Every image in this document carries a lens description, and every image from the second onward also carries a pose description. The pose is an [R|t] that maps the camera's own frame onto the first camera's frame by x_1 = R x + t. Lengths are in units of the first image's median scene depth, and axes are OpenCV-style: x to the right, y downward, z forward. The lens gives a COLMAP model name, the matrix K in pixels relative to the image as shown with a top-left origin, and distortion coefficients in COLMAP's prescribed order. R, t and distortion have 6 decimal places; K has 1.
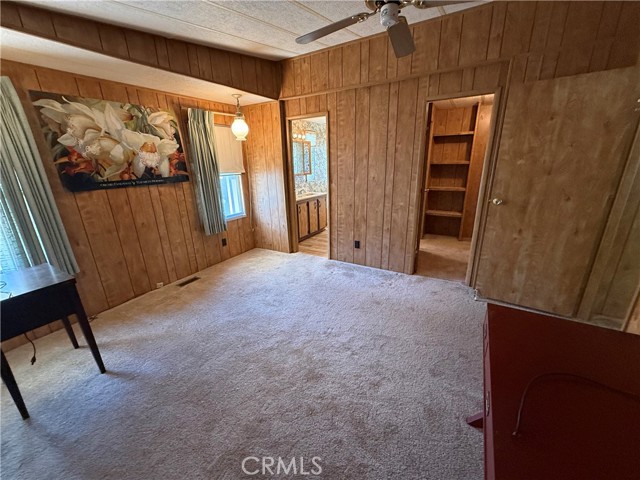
lens RADIAL K [[255.3, 0, 318.3], [0, 255.3, 239.9], [0, 0, 1]] dist [0.000405, 0.000142]
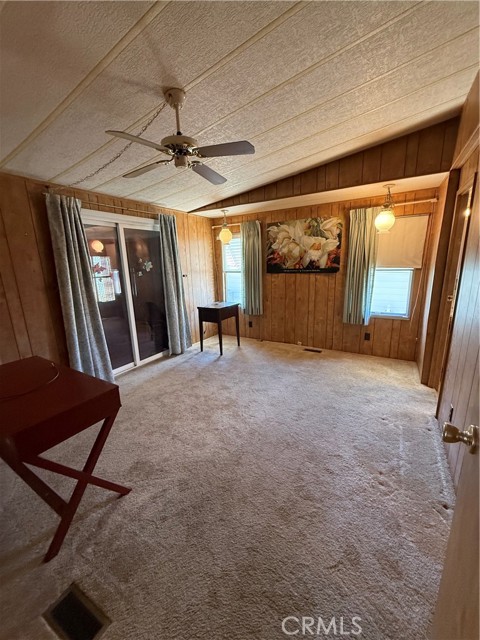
lens RADIAL K [[255.3, 0, 240.1], [0, 255.3, 318.5], [0, 0, 1]] dist [0.000405, 0.000142]
pose [[-0.004280, 0.246002, -0.969260, 0.773000], [-0.271004, 0.932711, 0.237923, -0.214559], [0.962569, 0.263692, 0.062675, 0.616553]]
